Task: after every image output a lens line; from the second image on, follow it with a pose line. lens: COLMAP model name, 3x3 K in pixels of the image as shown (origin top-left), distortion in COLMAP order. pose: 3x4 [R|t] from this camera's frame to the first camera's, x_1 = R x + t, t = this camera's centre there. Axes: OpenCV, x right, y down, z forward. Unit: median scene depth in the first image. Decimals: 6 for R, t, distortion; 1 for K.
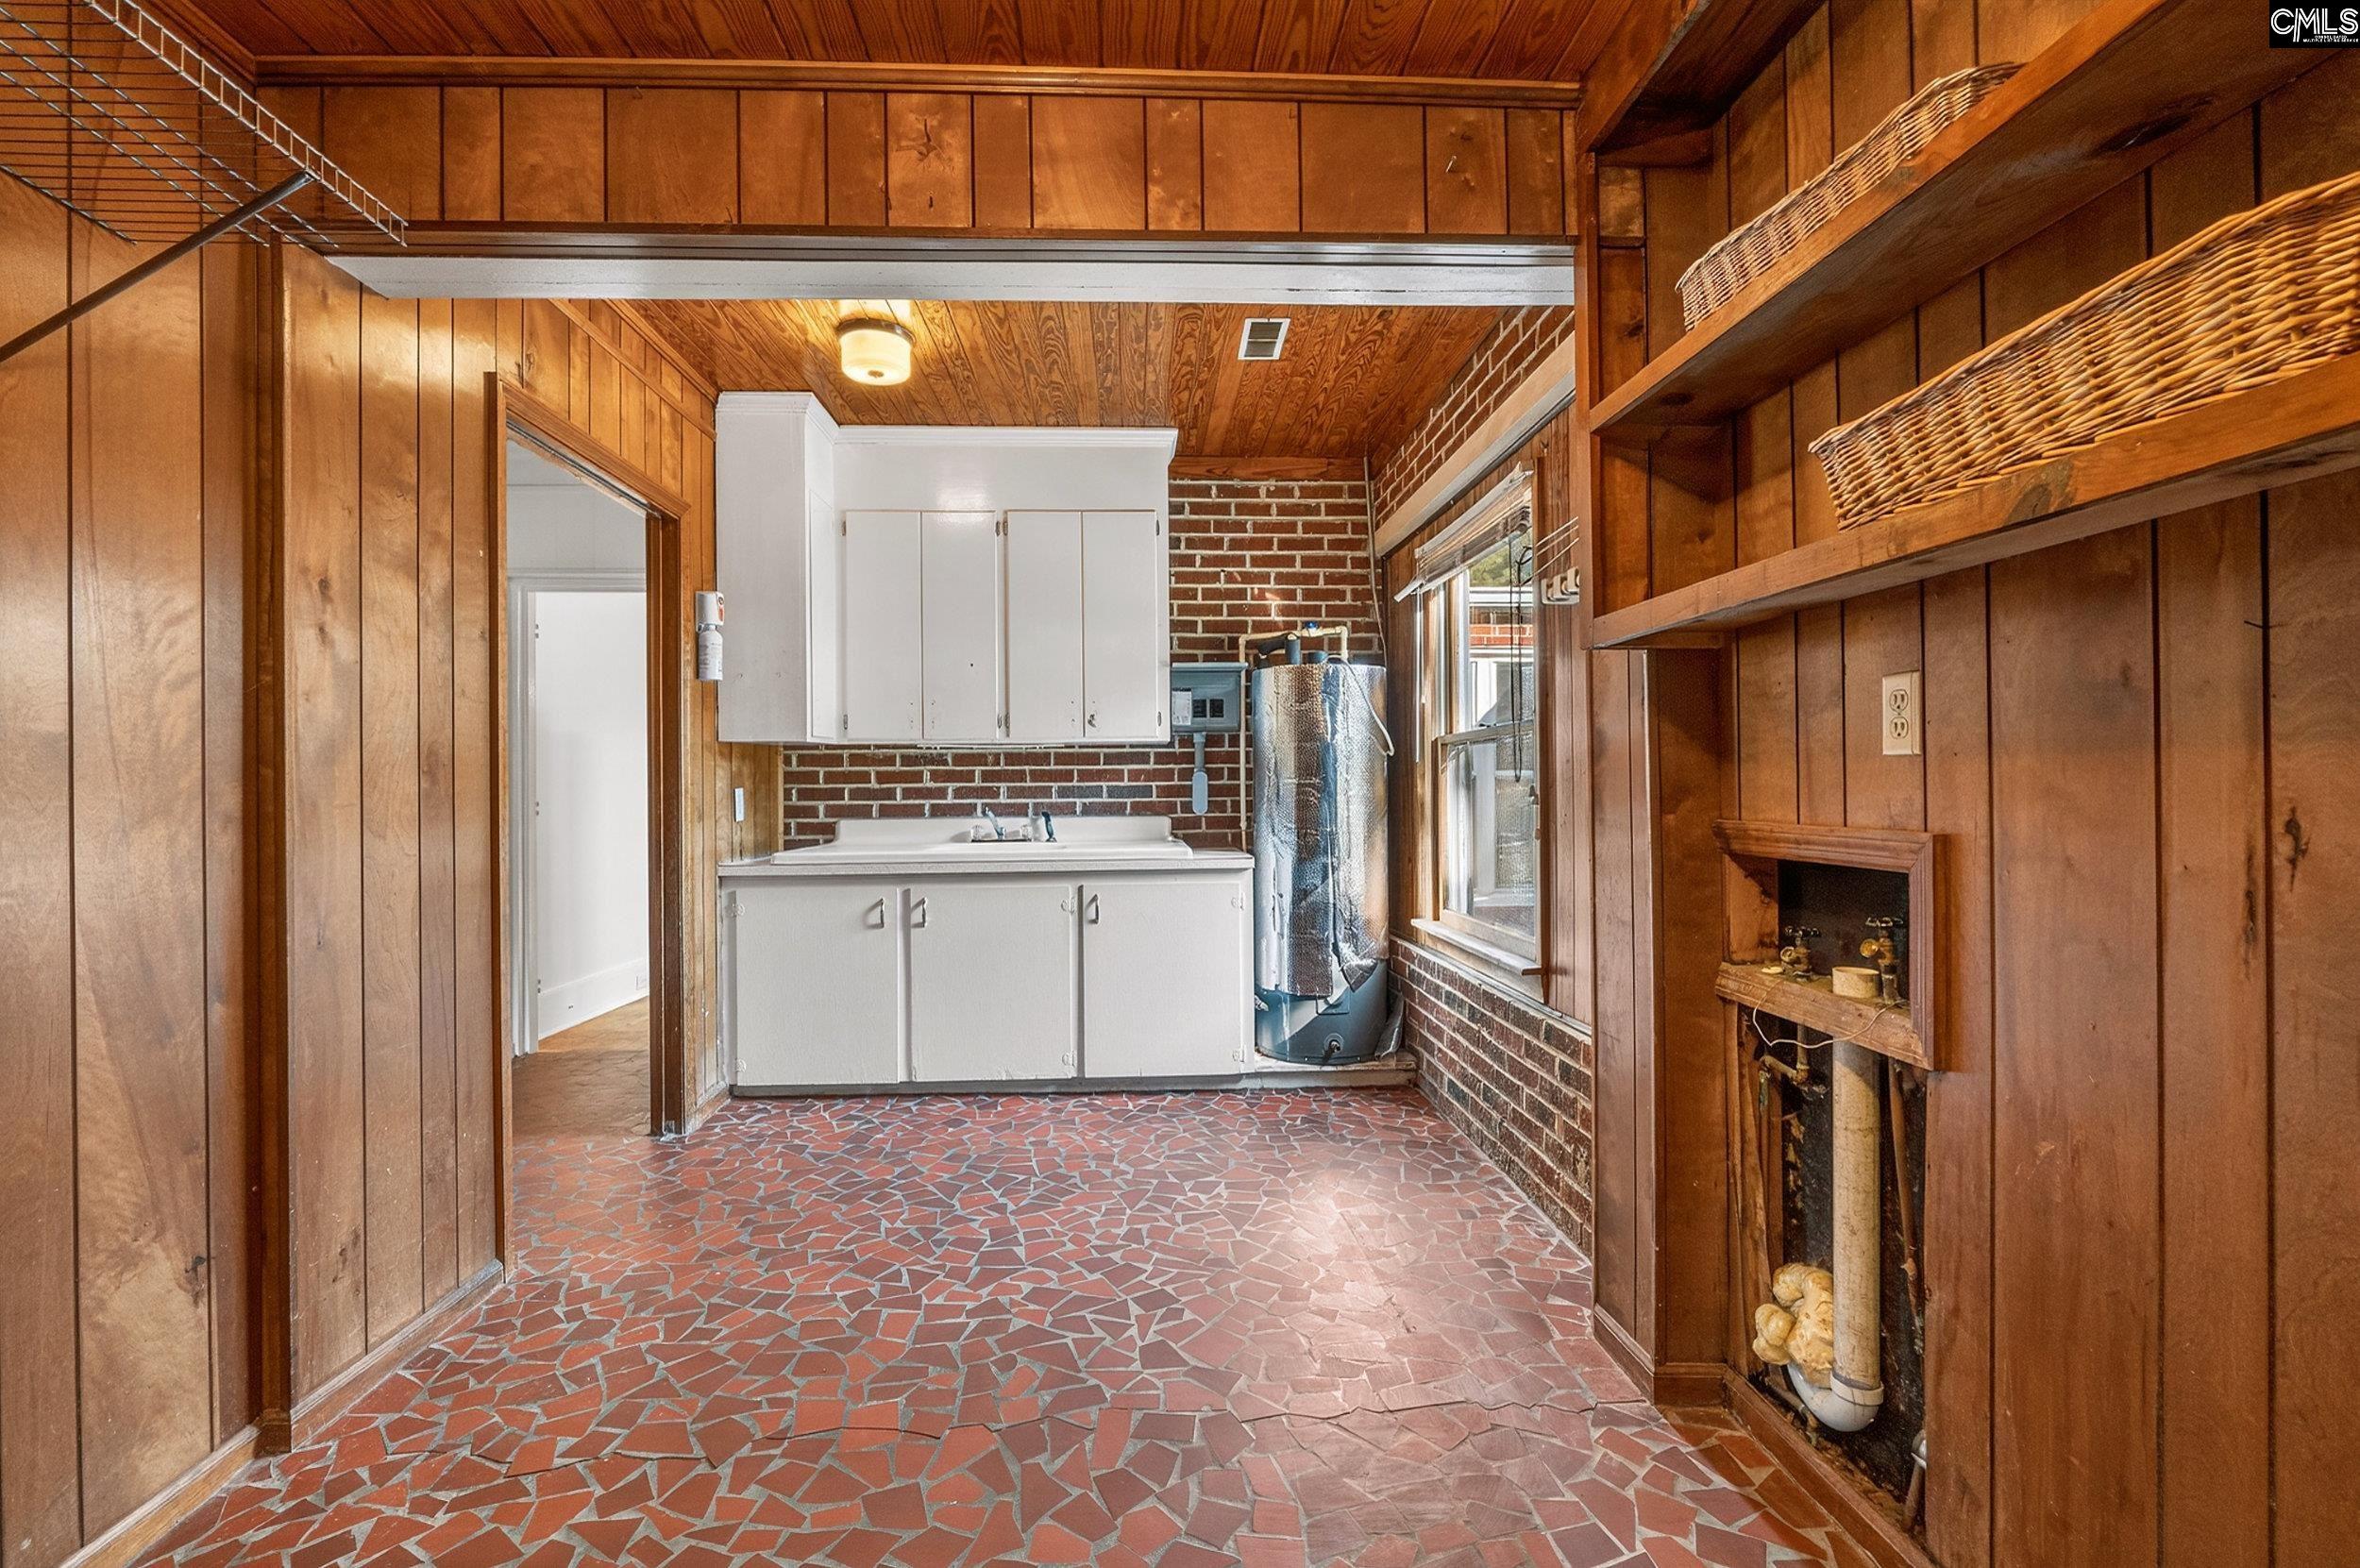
lens RADIAL K [[993.1, 0, 1168.3], [0, 993.1, 786.1], [0, 0, 1]] dist [-0.005186, -0.000229]
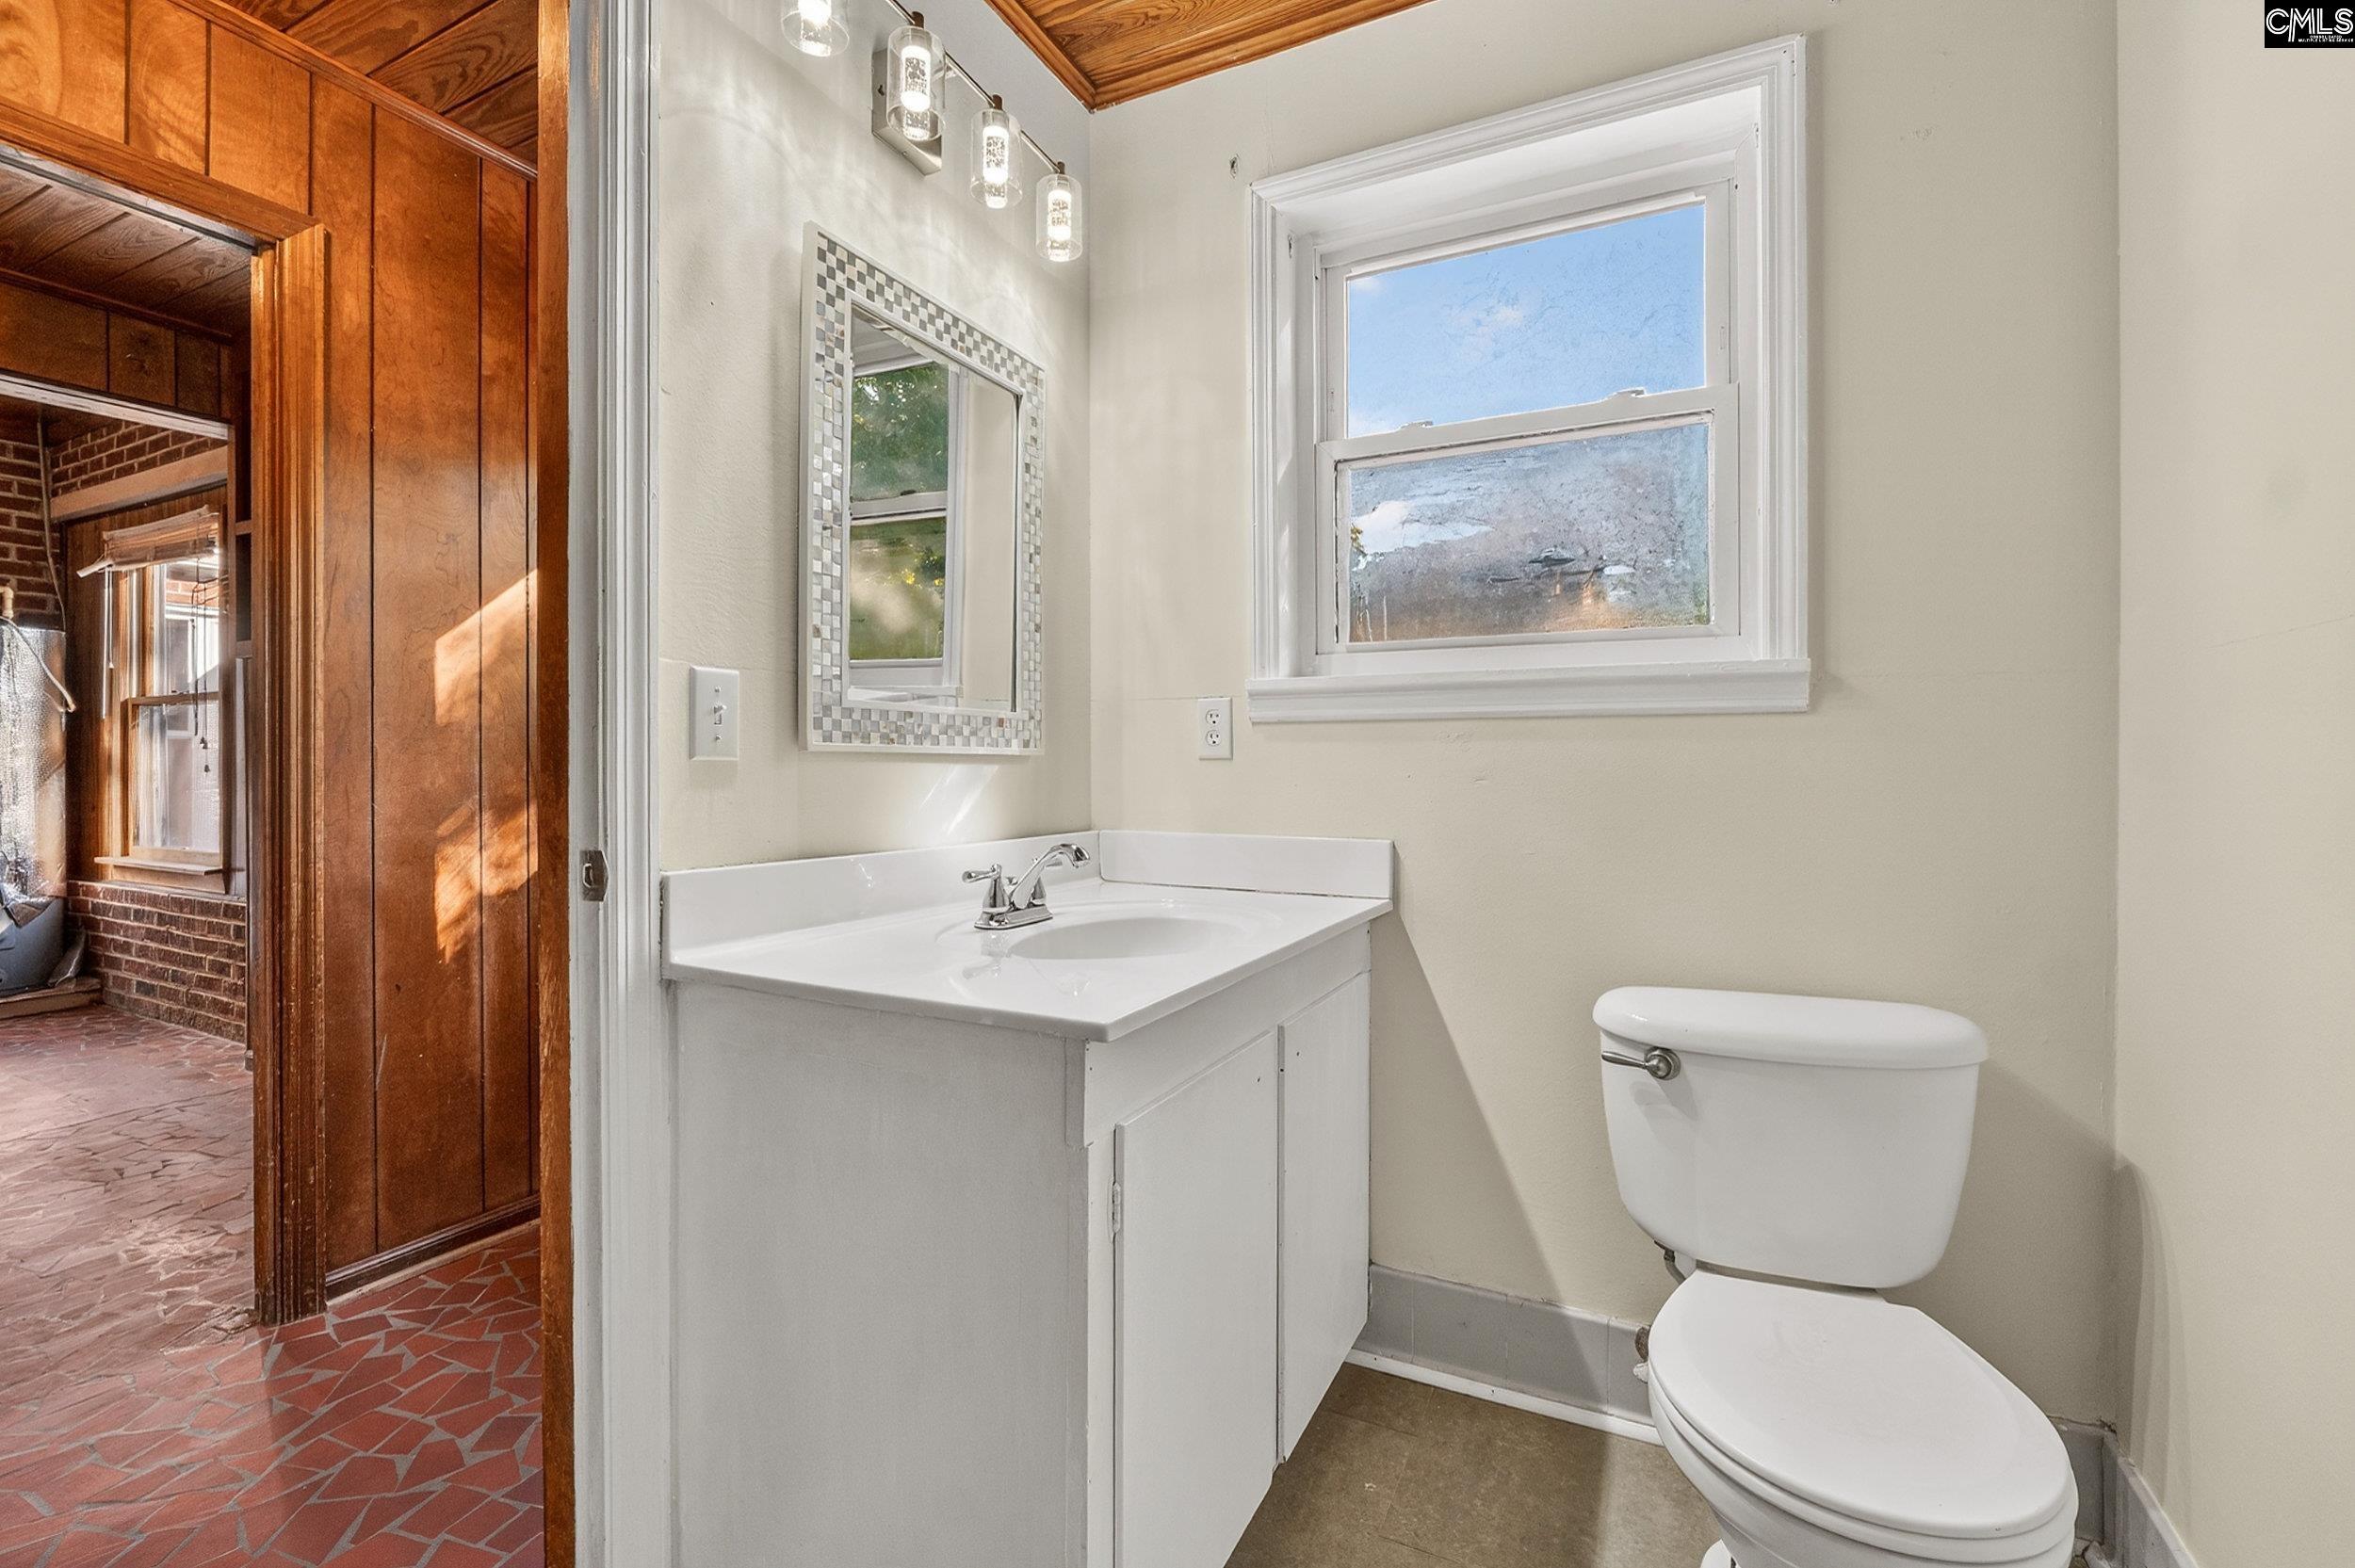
lens RADIAL K [[990.9, 0, 1156.4], [0, 990.9, 761.9], [0, 0, 1]] dist [-0.005186, -0.000229]
pose [[0.492920, 0.003969, 0.870065, -0.139005], [-0.009082, 0.999959, 0.000584, 0.013358], [-0.870027, -0.008190, 0.492936, -0.617331]]
